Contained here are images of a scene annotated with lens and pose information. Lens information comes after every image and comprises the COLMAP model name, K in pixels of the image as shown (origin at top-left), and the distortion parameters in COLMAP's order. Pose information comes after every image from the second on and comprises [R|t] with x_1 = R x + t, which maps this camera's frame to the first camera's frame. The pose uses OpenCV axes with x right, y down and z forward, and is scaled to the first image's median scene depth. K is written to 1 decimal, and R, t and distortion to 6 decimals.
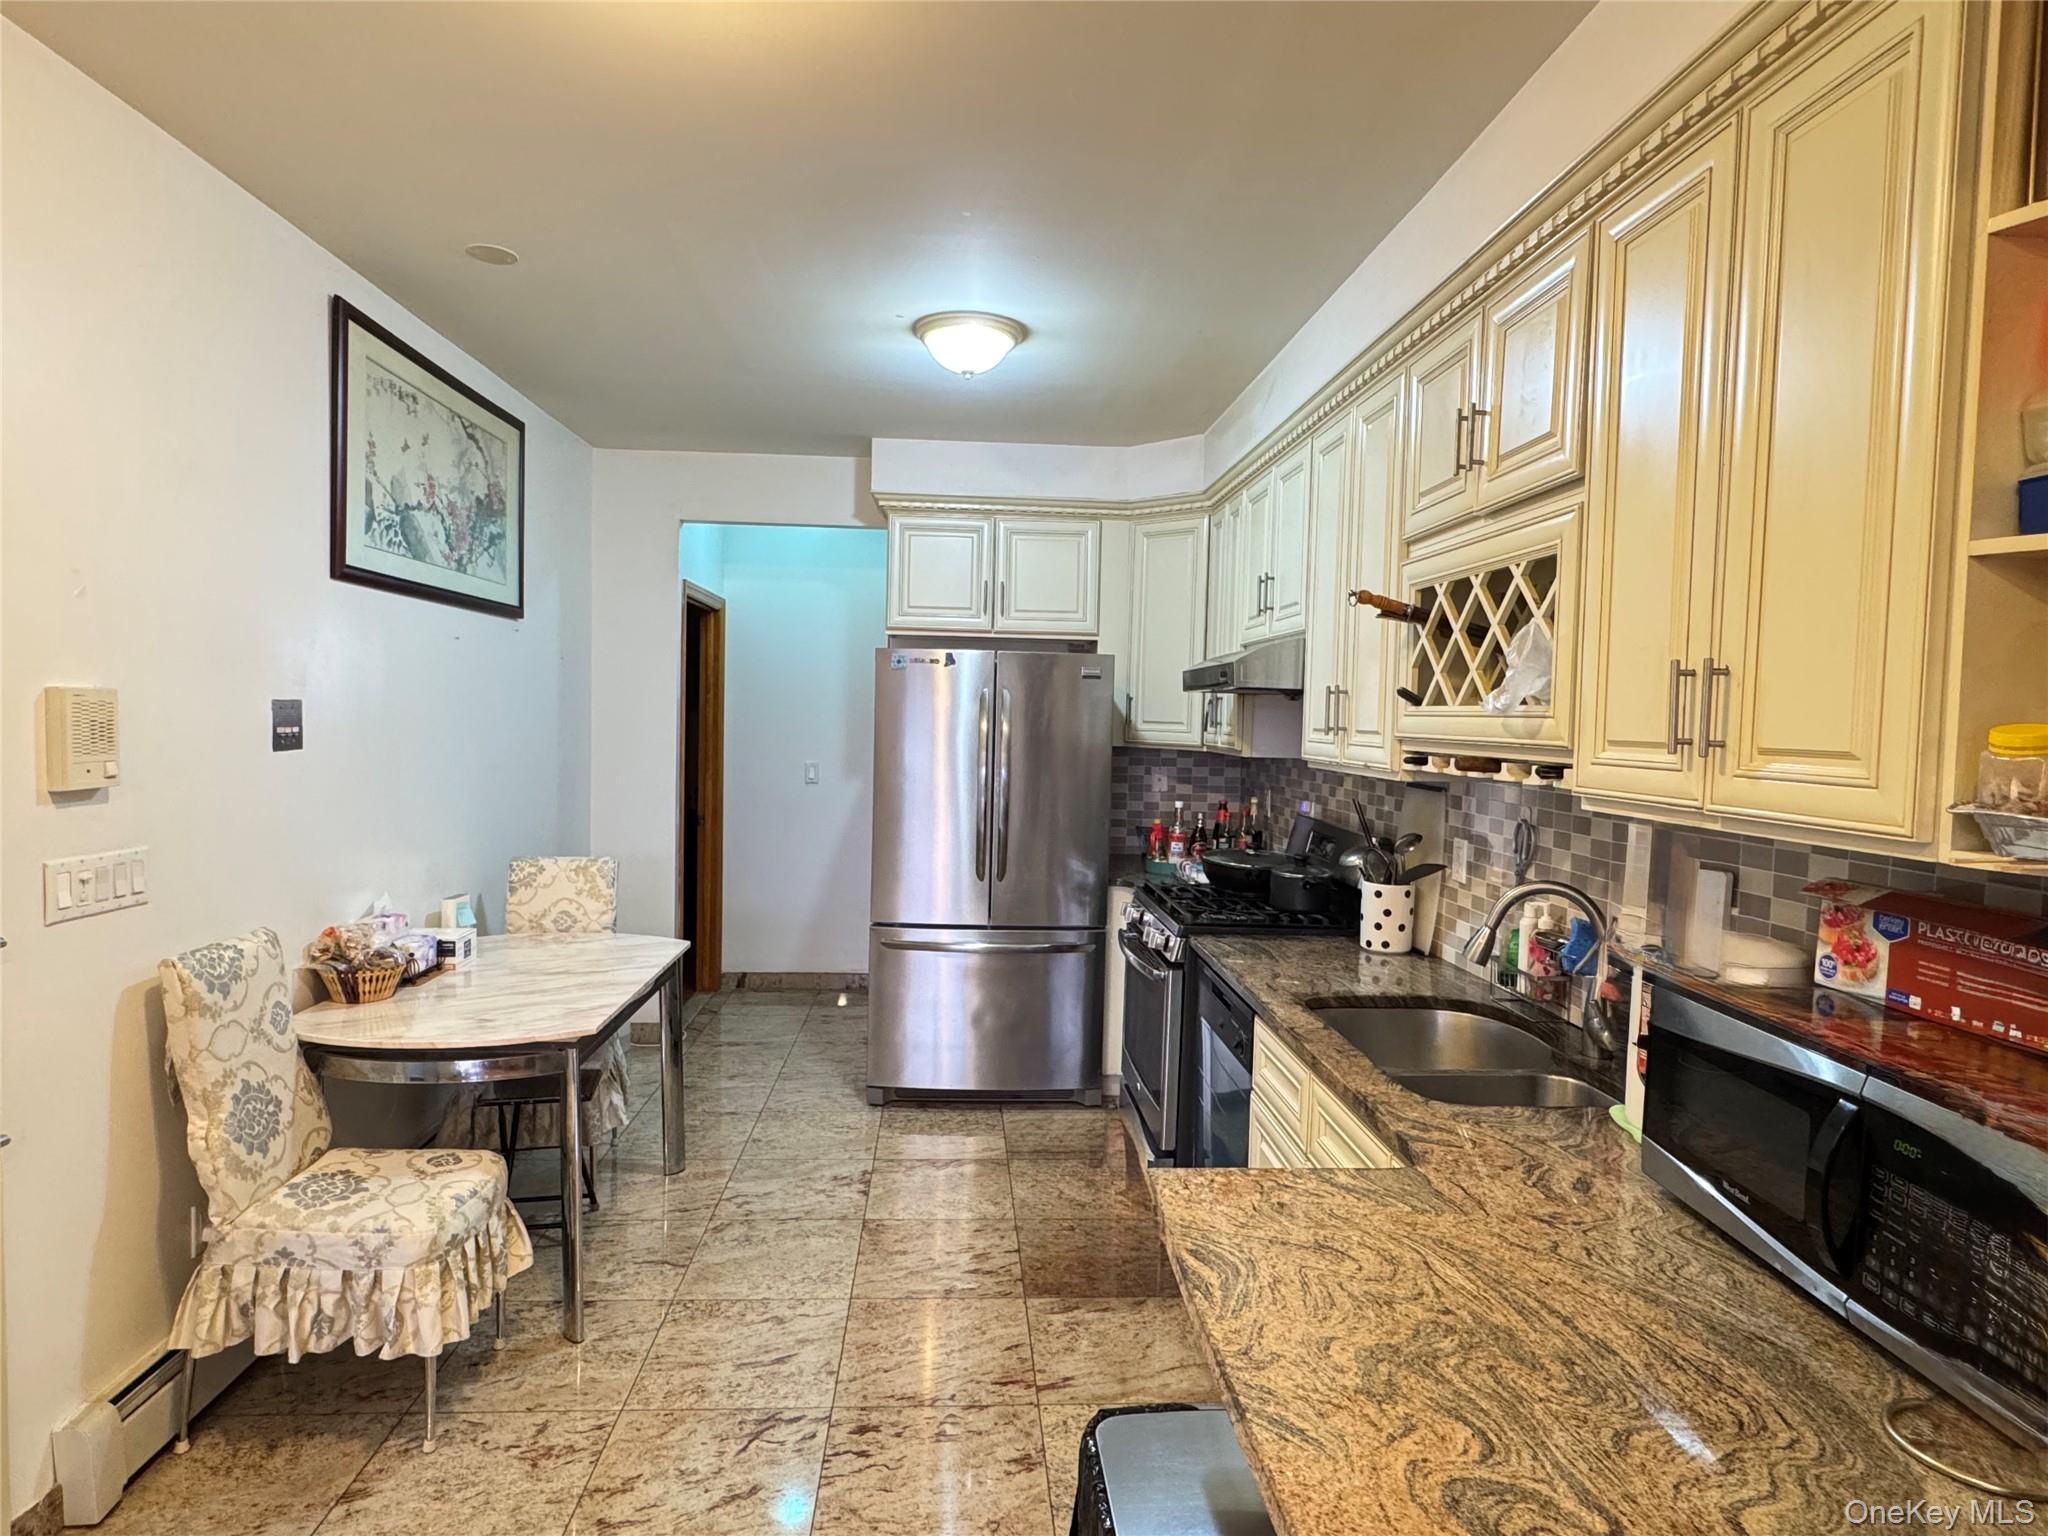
lens RADIAL K [[1124.0, 0, 1023.1], [0, 1124.0, 765.5], [0, 0, 1]] dist [-0.006815, -0.000711]
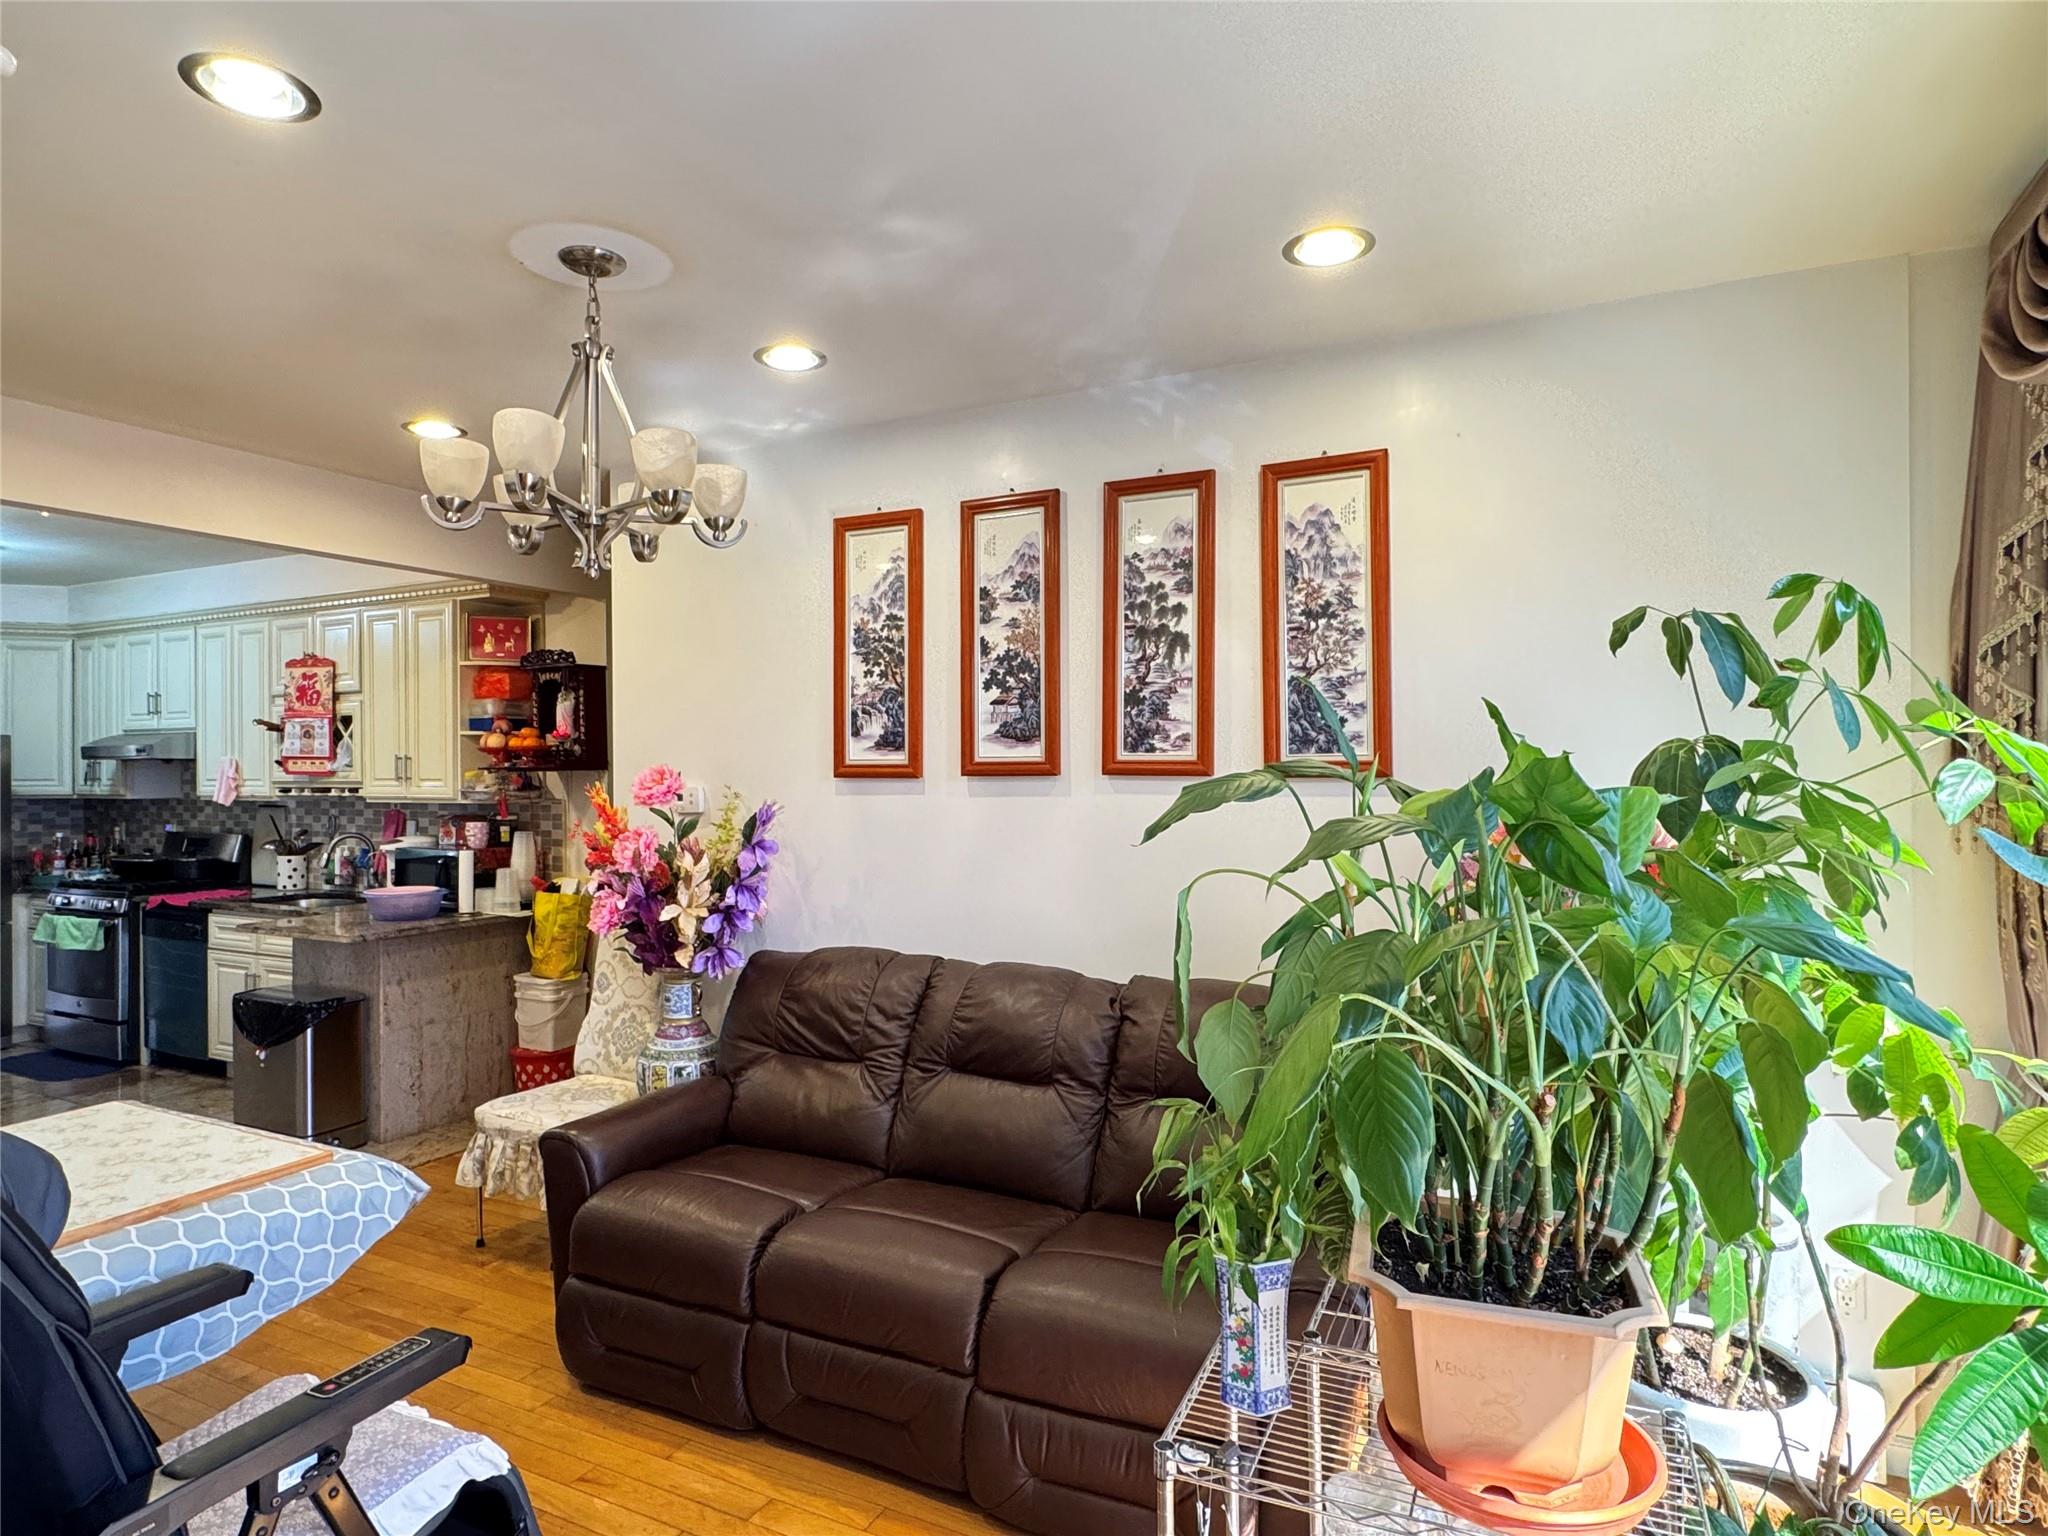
lens RADIAL K [[1124.0, 0, 1019.2], [0, 1124.0, 770.8], [0, 0, 1]] dist [-0.006815, -0.000711]
pose [[0.494527, -0.026062, 0.868771, -0.945751], [0.056058, 0.998426, -0.001958, 0.045231], [-0.867352, 0.049670, 0.495210, -1.524985]]
